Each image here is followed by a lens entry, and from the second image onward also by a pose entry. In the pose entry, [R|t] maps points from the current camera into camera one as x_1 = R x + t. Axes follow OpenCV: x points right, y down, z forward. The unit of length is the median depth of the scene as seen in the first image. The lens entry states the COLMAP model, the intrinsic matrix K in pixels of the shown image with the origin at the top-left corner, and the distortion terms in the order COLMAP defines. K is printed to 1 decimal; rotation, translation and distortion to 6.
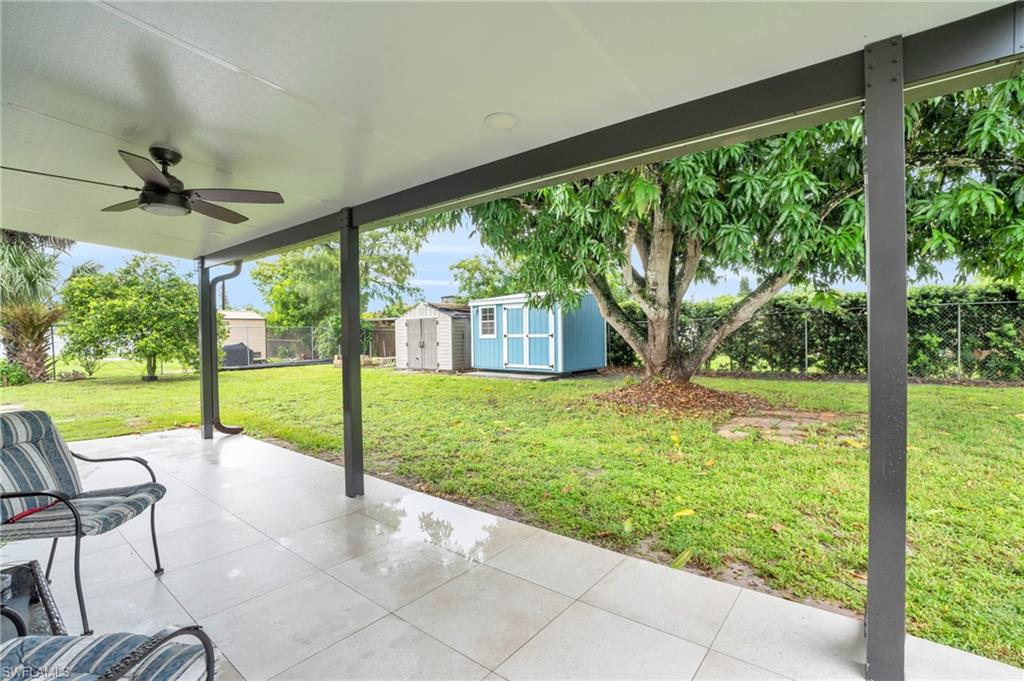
lens RADIAL K [[465.9, 0, 510.1], [0, 465.9, 340.6], [0, 0, 1]] dist [-0.029337, 0.000162]
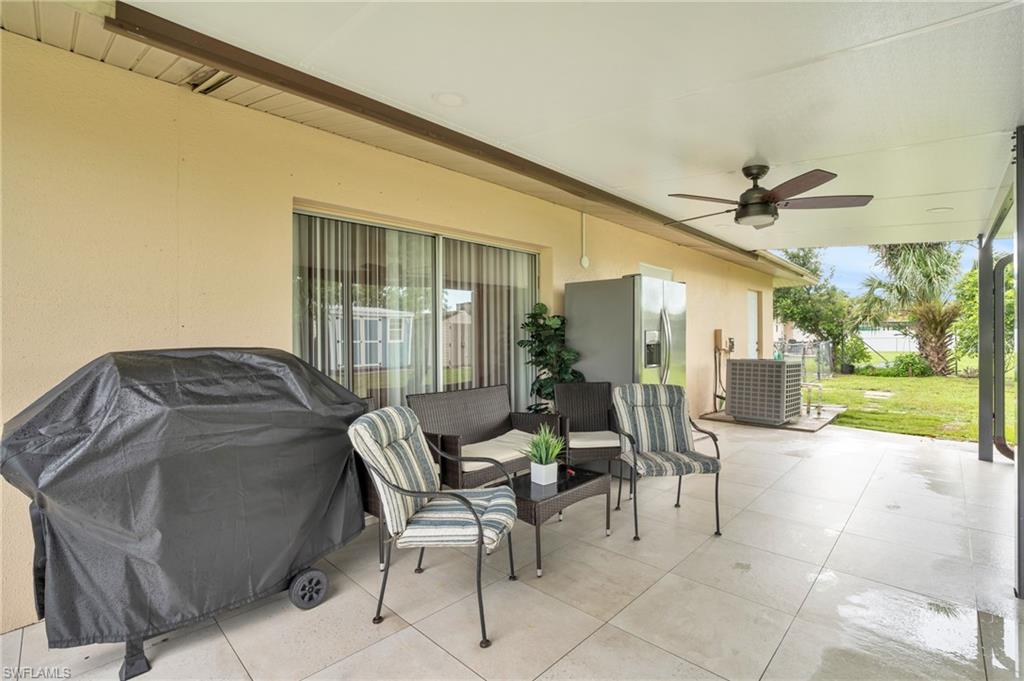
lens RADIAL K [[465.9, 0, 511.2], [0, 465.9, 342.9], [0, 0, 1]] dist [-0.029337, 0.000162]
pose [[-0.092041, 0.020270, -0.995549, 0.132117], [-0.003068, 0.999782, 0.020640, -0.003631], [0.995751, 0.004954, -0.091958, 0.163283]]
